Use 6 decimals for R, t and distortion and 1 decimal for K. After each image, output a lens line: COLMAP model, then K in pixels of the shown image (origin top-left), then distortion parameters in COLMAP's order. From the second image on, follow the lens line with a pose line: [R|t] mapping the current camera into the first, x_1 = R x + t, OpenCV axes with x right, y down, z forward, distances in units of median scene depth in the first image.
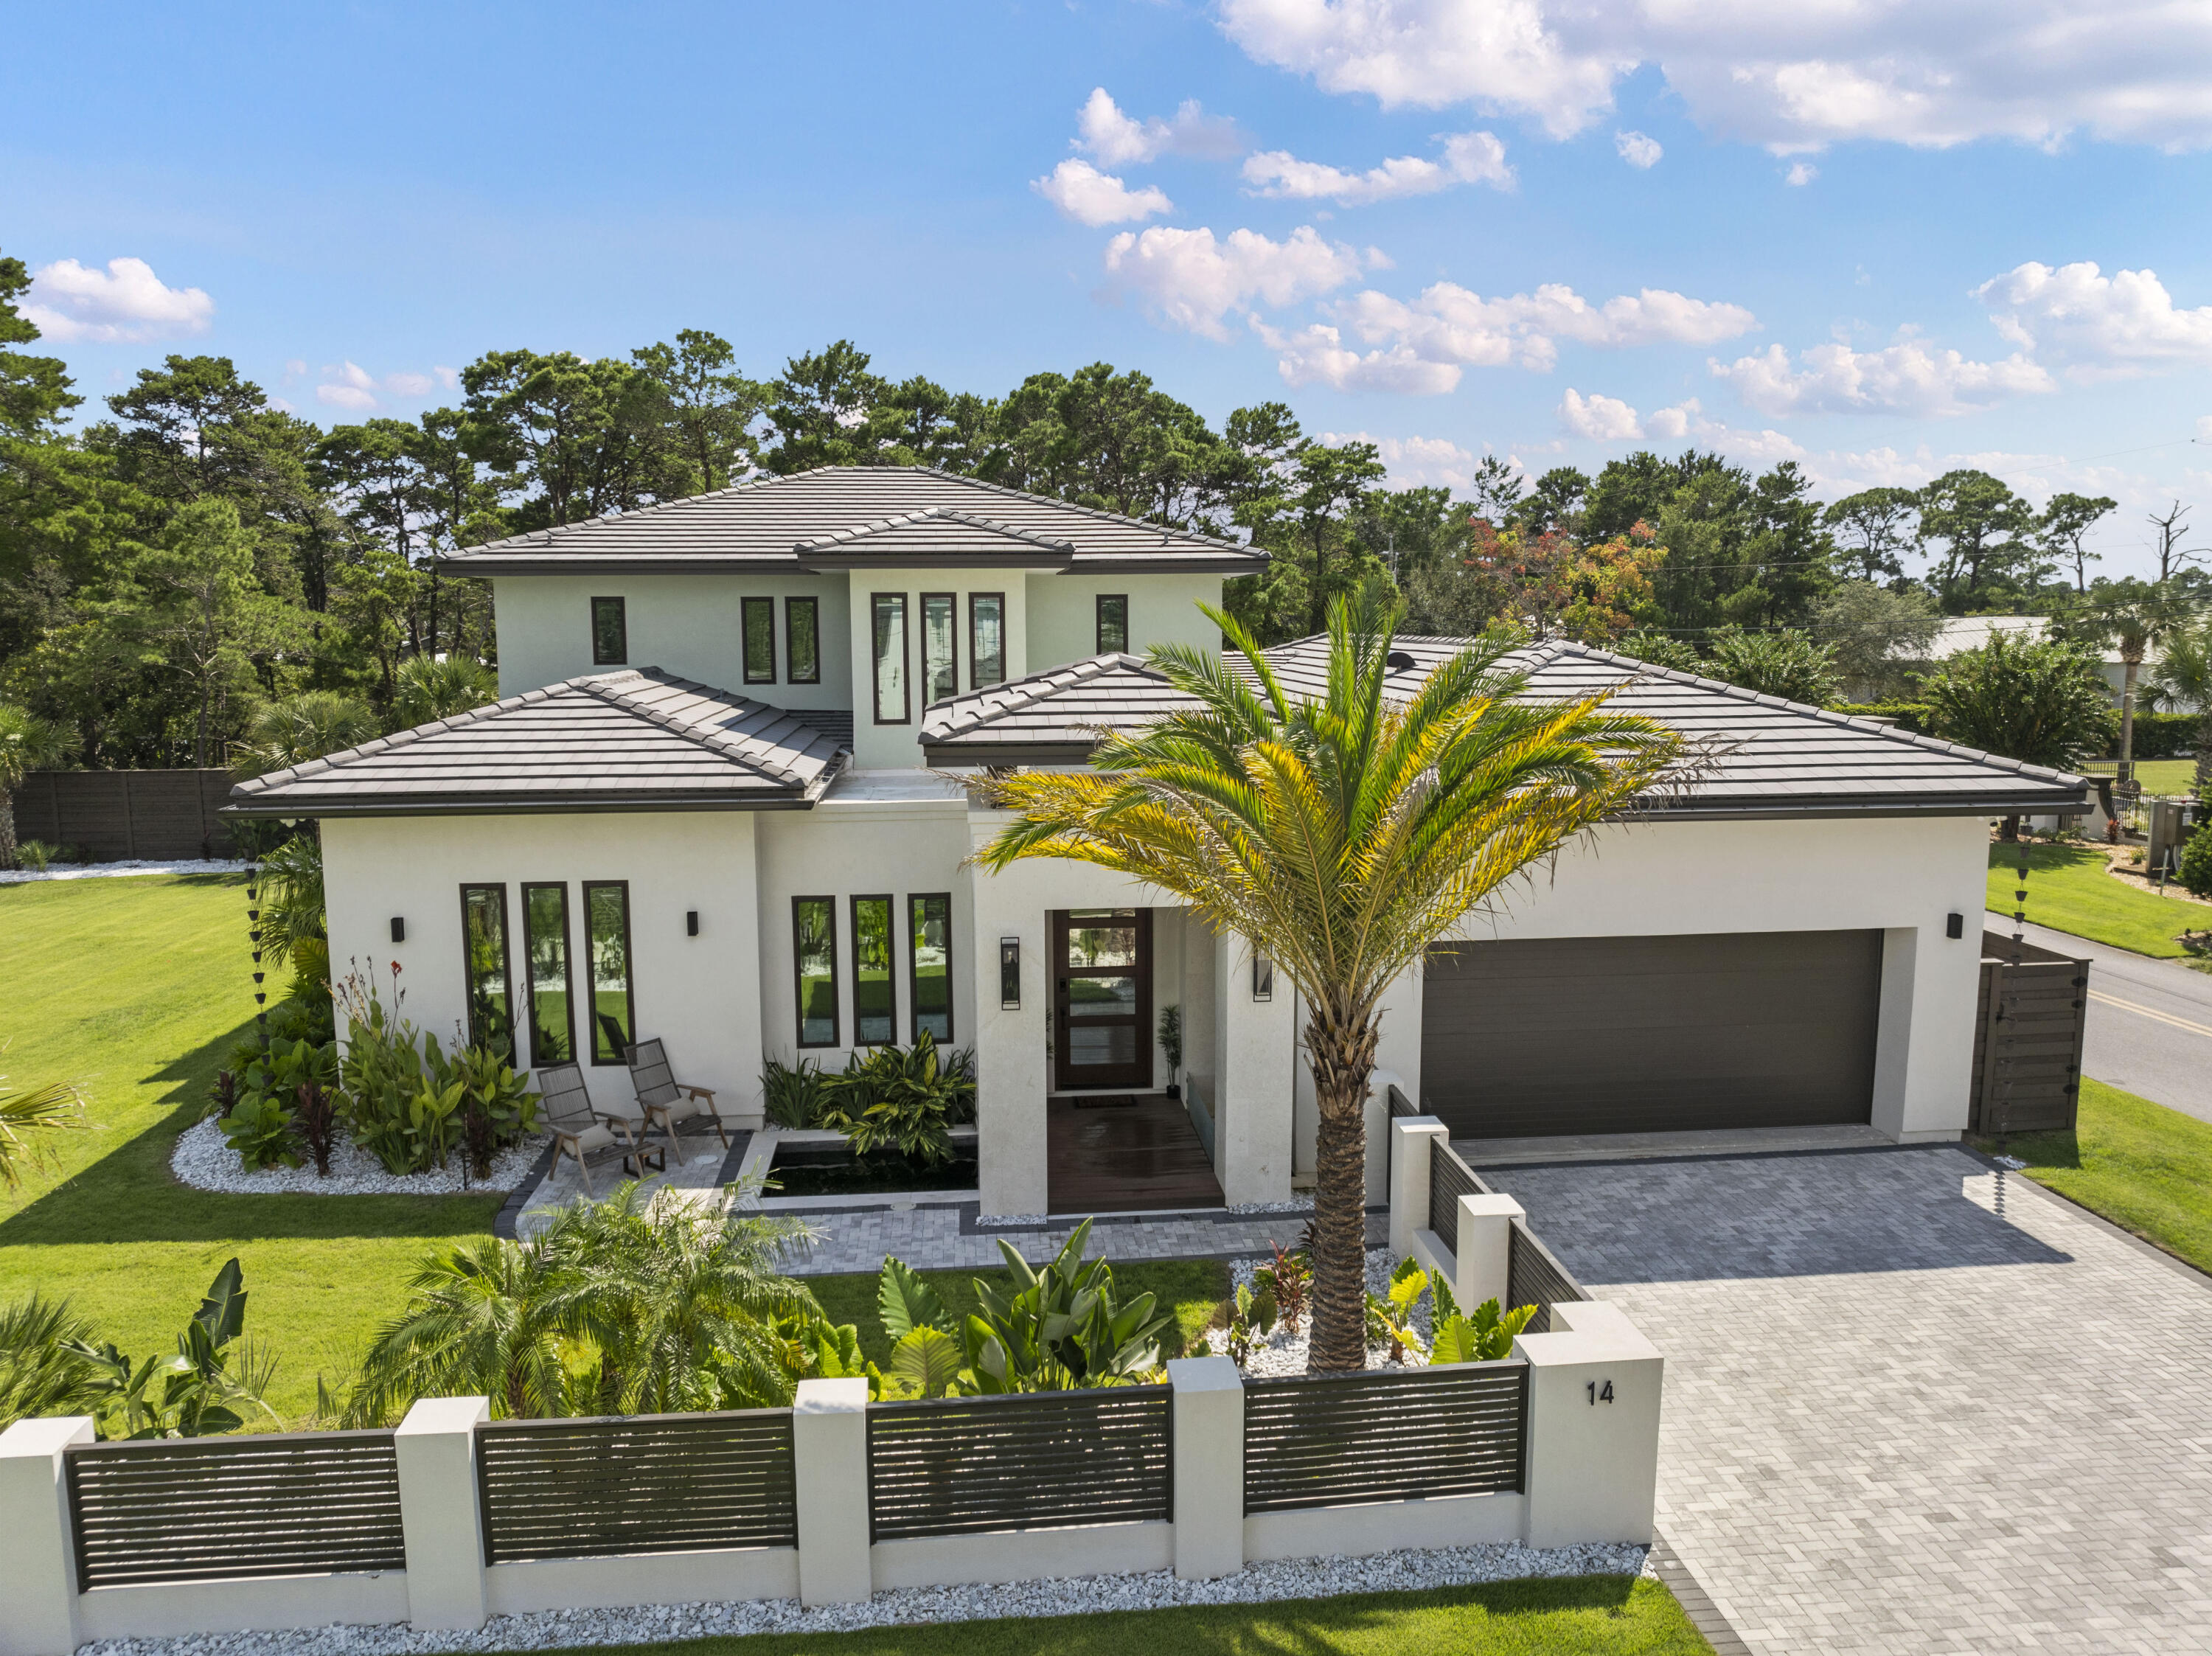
lens RADIAL K [[1529.8, 0, 1106.0], [0, 1529.8, 828.0], [0, 0, 1]] dist [-0.028516, -0.007105]
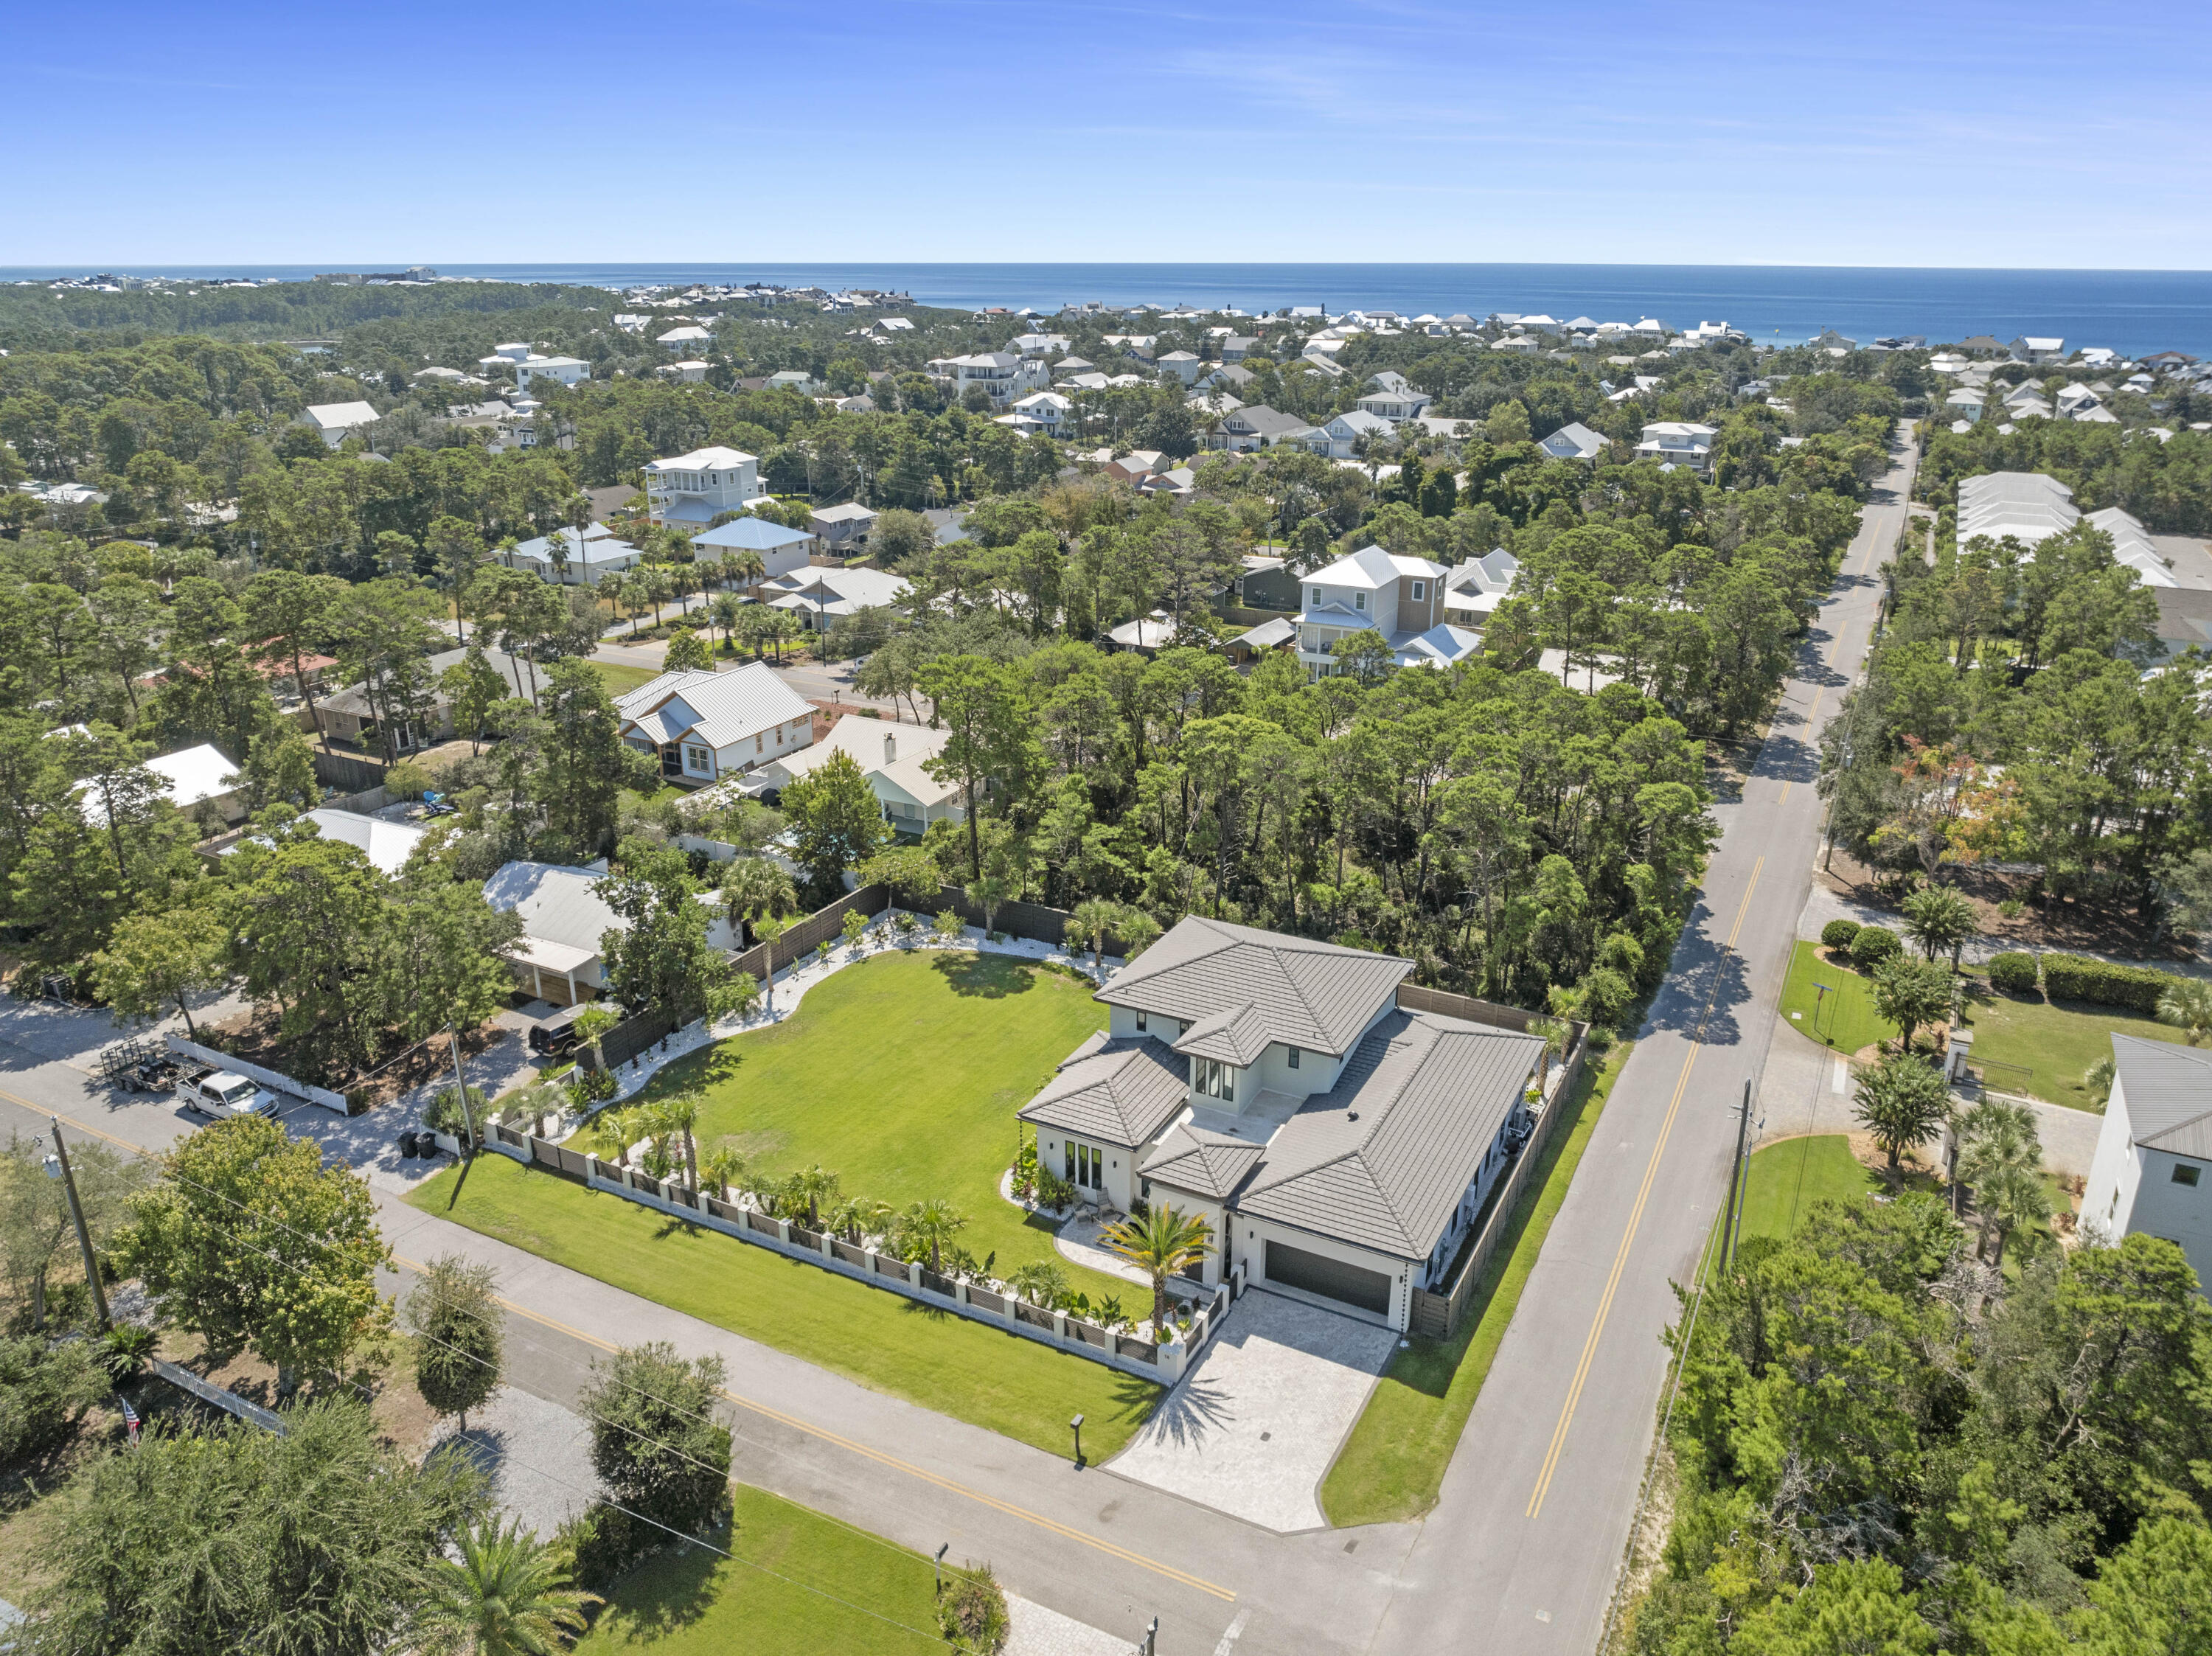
lens RADIAL K [[1529.8, 0, 1106.0], [0, 1529.8, 828.0], [0, 0, 1]] dist [-0.028516, -0.007105]
pose [[0.830530, 0.192894, -0.522506, 1.611284], [-0.074745, 0.968229, 0.238634, -1.727577], [0.551936, -0.159138, 0.818561, -2.105768]]
